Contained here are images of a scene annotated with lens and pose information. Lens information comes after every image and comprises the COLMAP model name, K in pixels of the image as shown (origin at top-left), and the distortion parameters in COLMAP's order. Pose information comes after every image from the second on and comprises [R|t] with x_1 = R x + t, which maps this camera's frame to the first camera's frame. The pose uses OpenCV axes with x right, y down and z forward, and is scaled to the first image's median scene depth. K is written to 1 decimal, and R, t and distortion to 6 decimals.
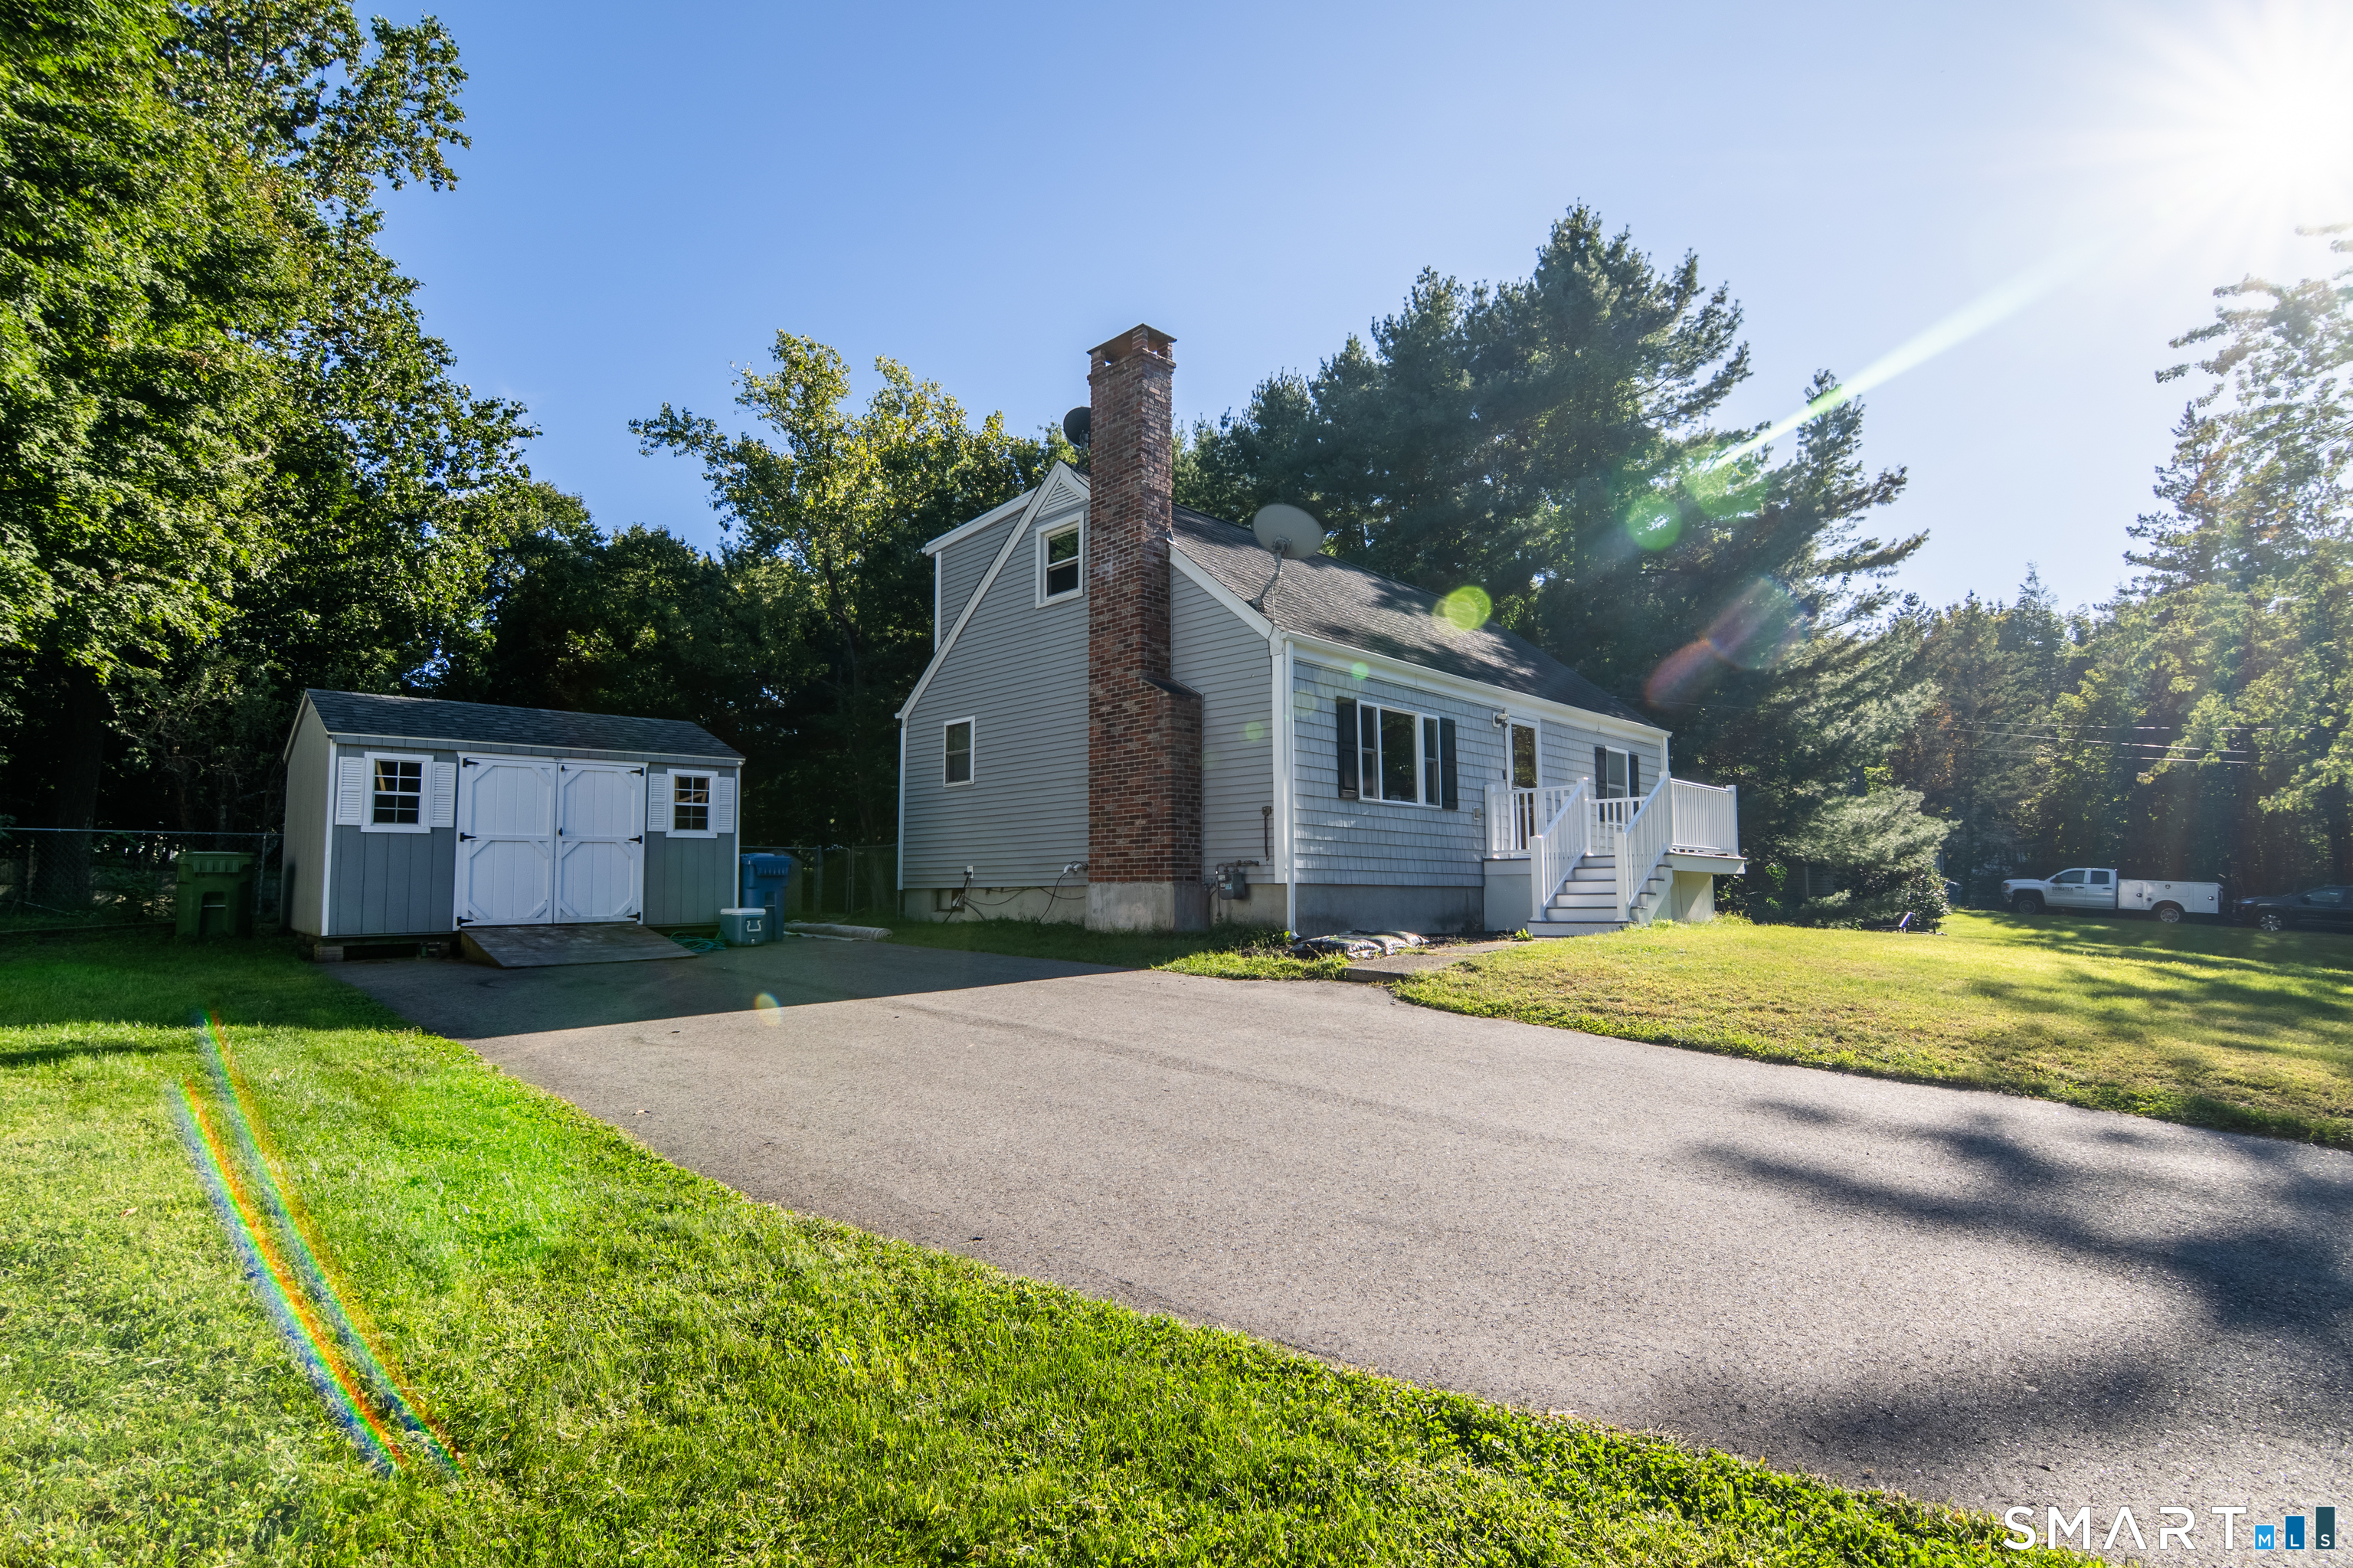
lens RADIAL K [[1152.7, 0, 1168.1], [0, 1152.7, 779.7], [0, 0, 1]] dist [-0.033499, 0.011962]
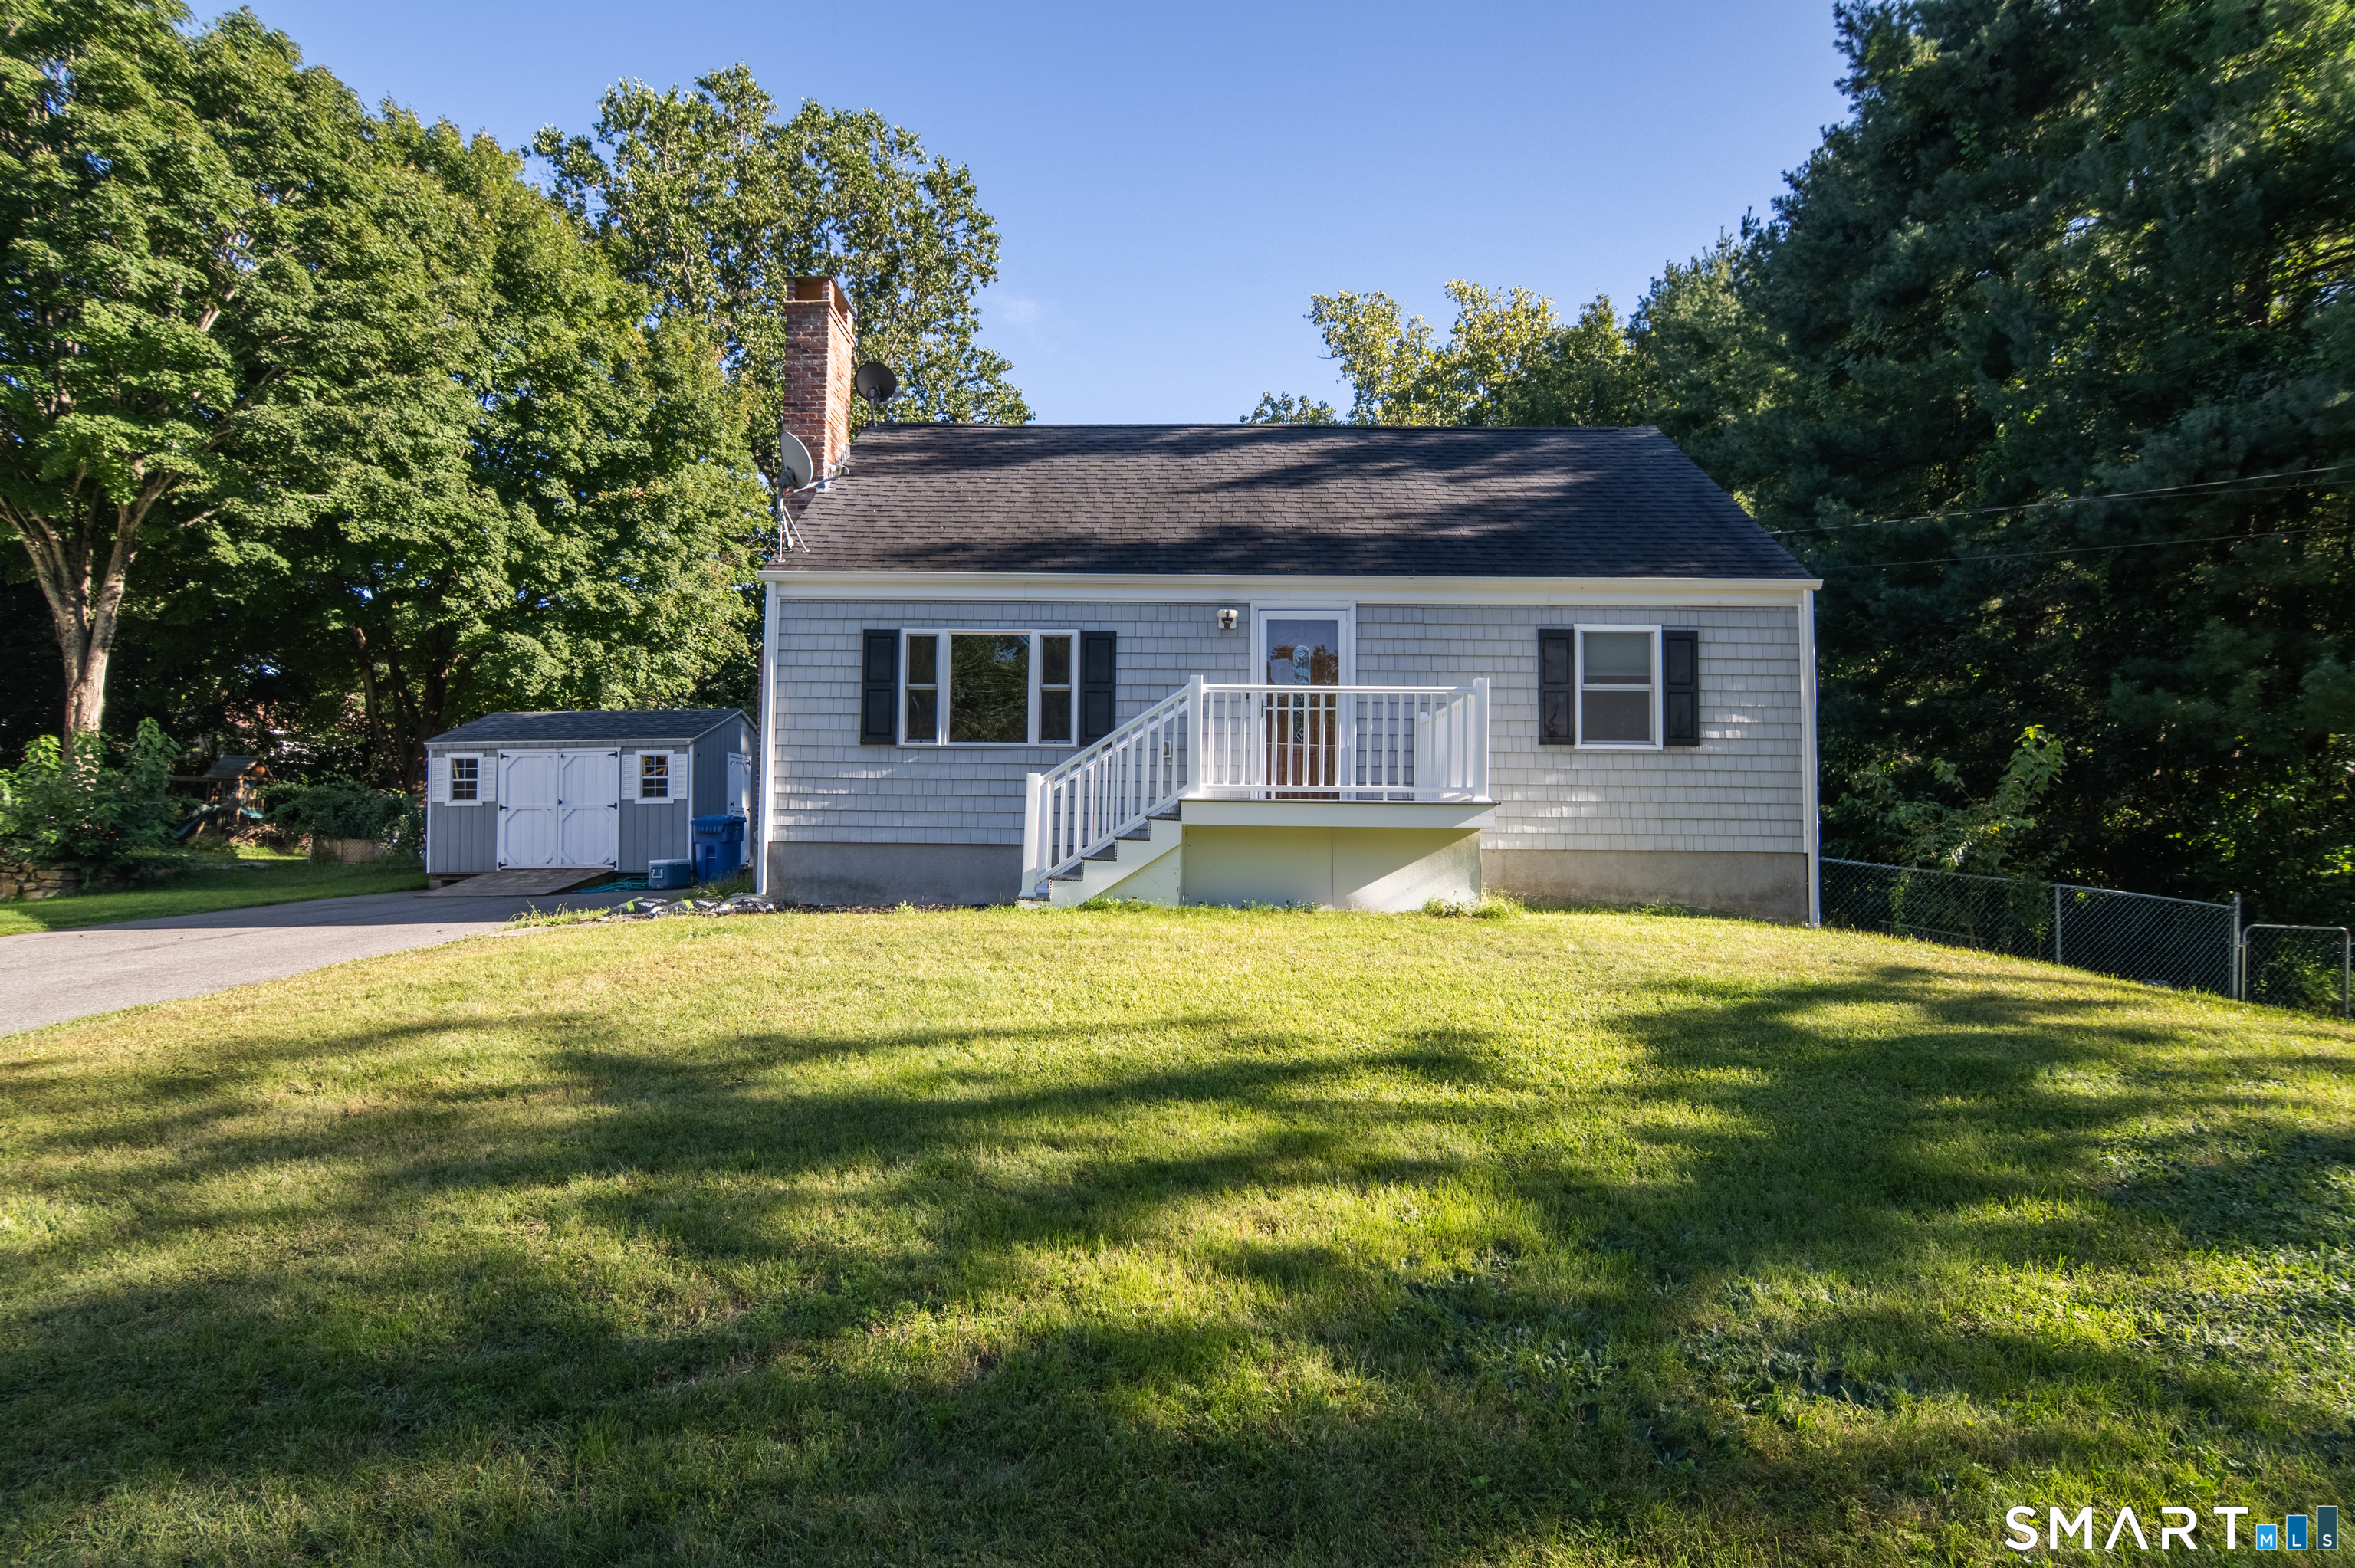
lens RADIAL K [[1153.5, 0, 1169.1], [0, 1153.5, 779.7], [0, 0, 1]] dist [-0.033499, 0.011962]
pose [[0.701052, -0.034453, -0.712278, 0.933410], [0.064646, 0.997790, 0.015363, 0.043689], [0.710174, -0.056816, 0.701730, 0.541539]]
